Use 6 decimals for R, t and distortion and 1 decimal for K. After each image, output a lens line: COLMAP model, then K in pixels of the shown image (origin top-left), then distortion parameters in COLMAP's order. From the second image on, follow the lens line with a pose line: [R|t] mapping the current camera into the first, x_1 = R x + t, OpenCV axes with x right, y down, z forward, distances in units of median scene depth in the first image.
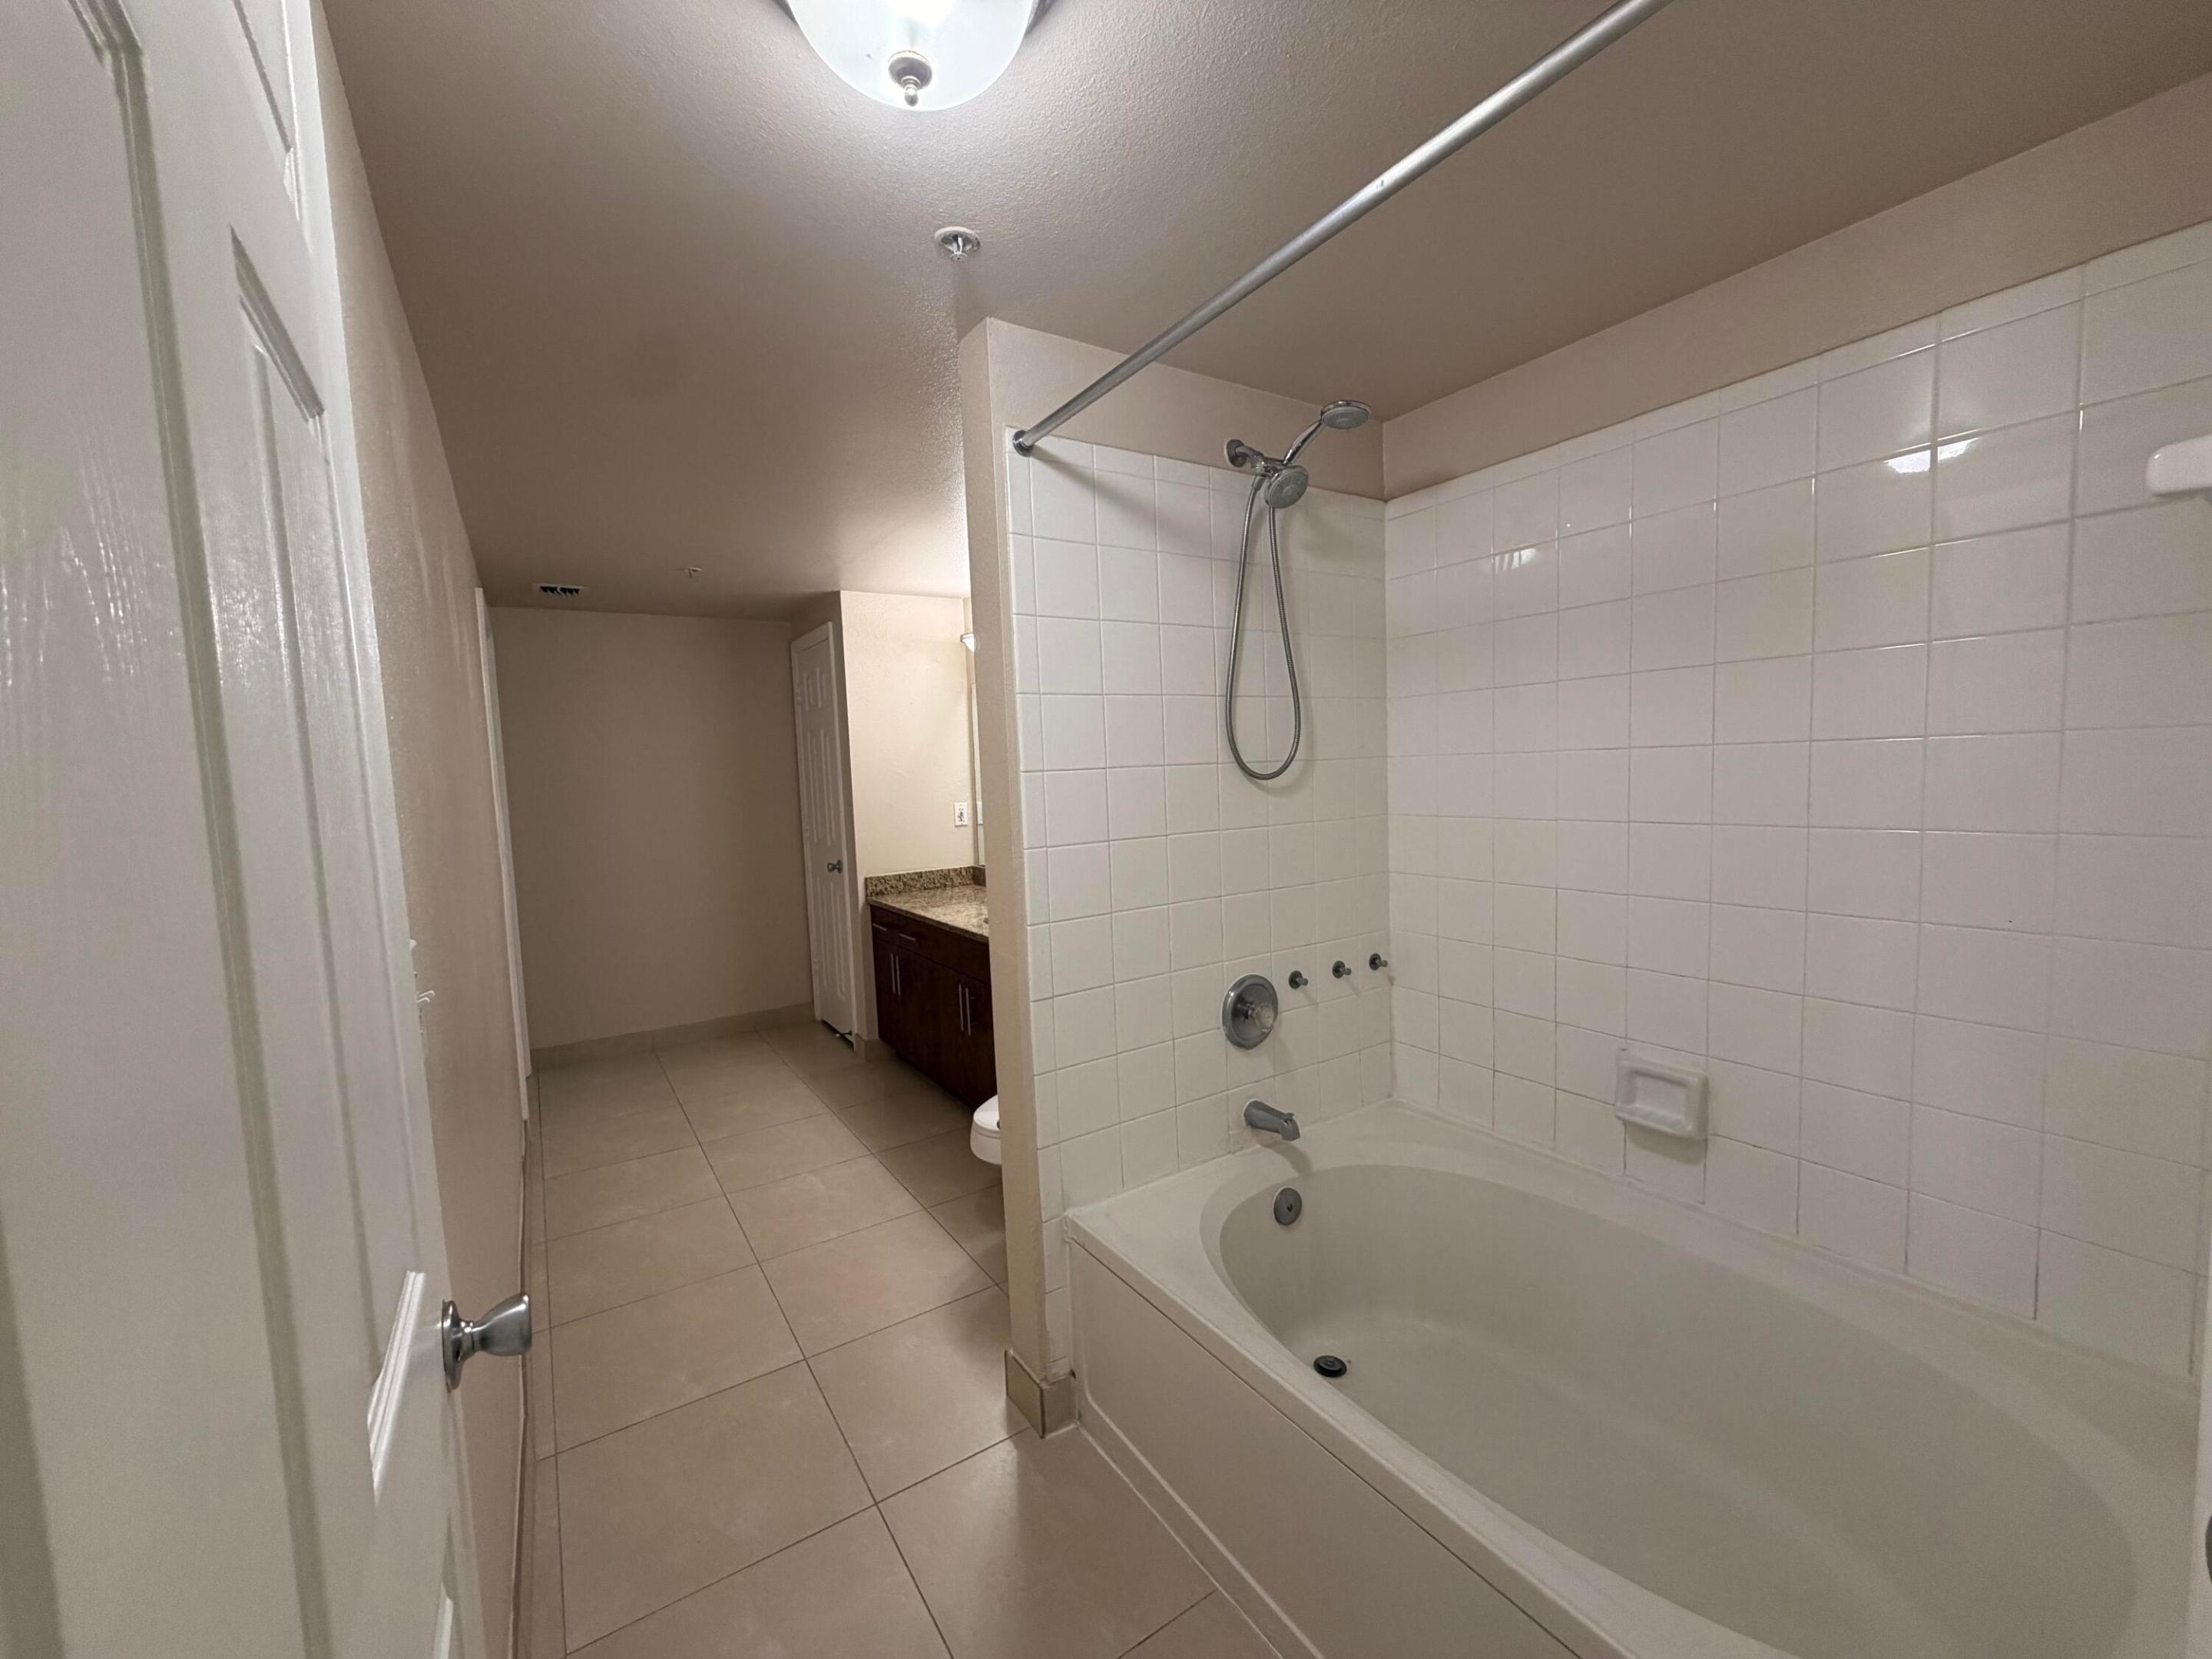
lens RADIAL K [[880.3, 0, 1106.0], [0, 880.3, 823.6], [0, 0, 1]] dist [-0.002265, 0.001180]
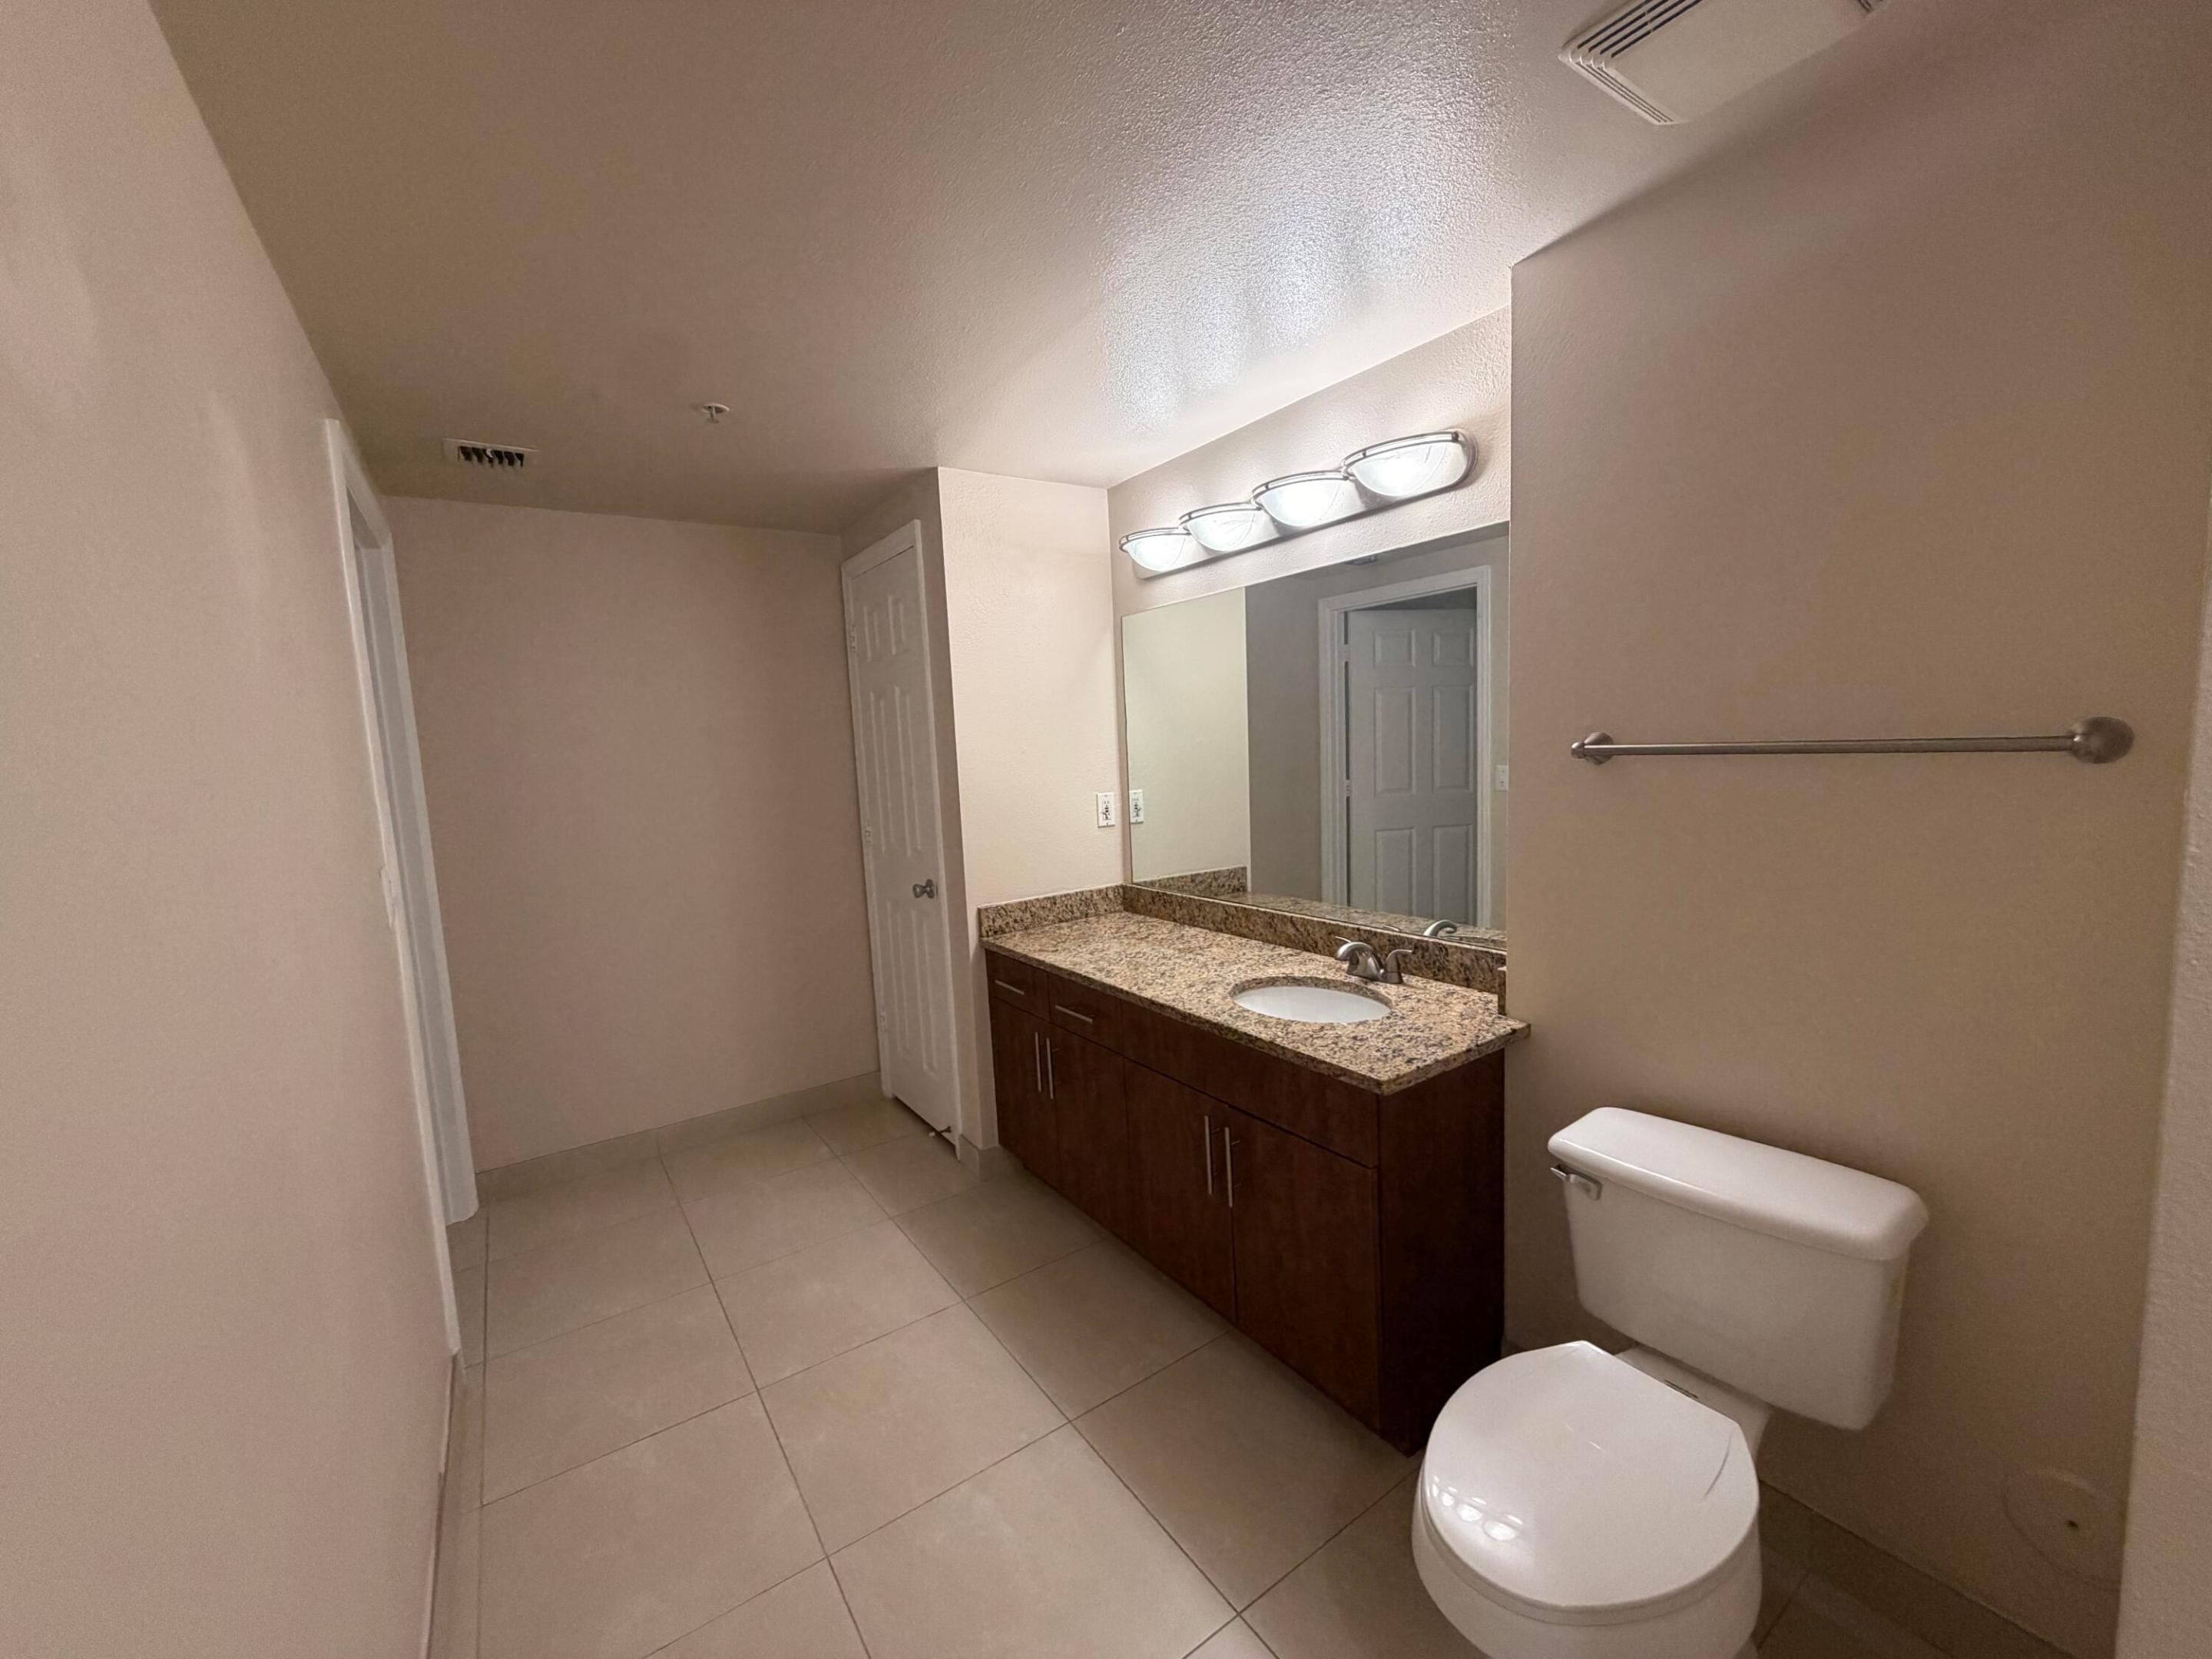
lens RADIAL K [[880.3, 0, 1107.5], [0, 880.3, 824.7], [0, 0, 1]] dist [-0.002265, 0.001180]
pose [[0.999723, -0.011627, 0.020474, -0.183725], [0.010987, 0.999456, 0.031098, -0.020726], [-0.020825, -0.030864, 0.999307, 0.327654]]
